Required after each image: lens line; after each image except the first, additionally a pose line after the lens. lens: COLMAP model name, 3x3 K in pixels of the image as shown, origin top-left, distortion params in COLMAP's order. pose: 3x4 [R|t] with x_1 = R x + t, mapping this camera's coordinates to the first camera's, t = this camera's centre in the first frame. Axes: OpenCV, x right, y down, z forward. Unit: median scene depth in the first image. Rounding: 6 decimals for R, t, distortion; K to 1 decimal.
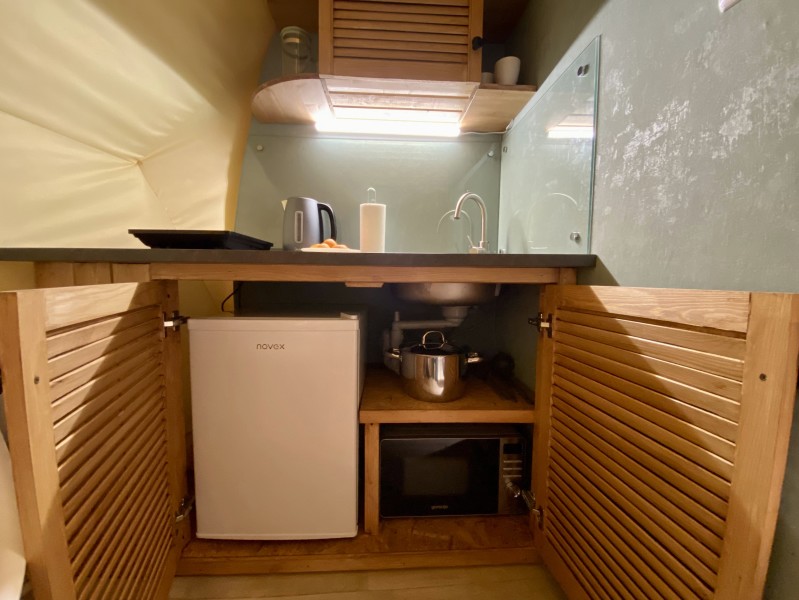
lens RADIAL K [[326.7, 0, 400.2], [0, 326.7, 298.3], [0, 0, 1]] dist [-0.003853, -0.000952]
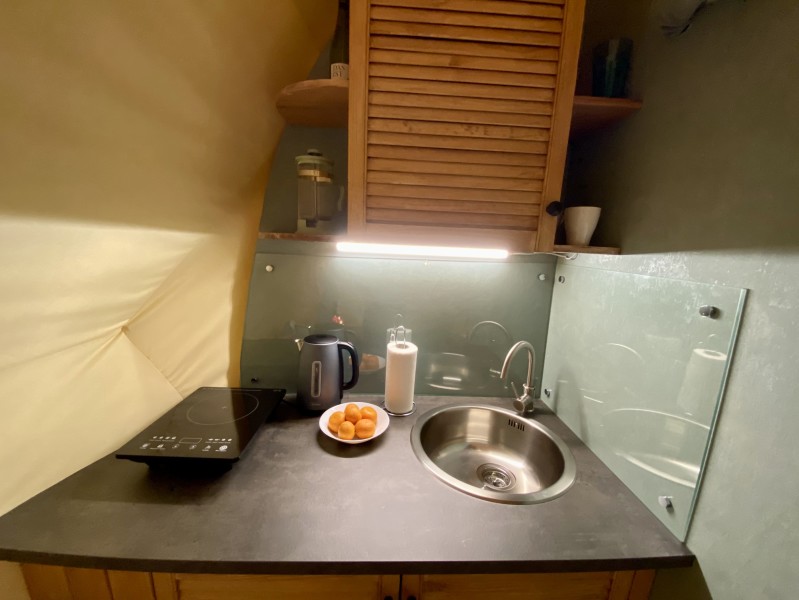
lens RADIAL K [[326.7, 0, 401.5], [0, 326.7, 300.1], [0, 0, 1]] dist [-0.003853, -0.000952]
pose [[0.999530, 0.030610, -0.001795, -0.101875], [-0.030279, 0.994560, 0.099668, -0.568660], [0.004836, -0.099567, 0.995019, 0.188441]]
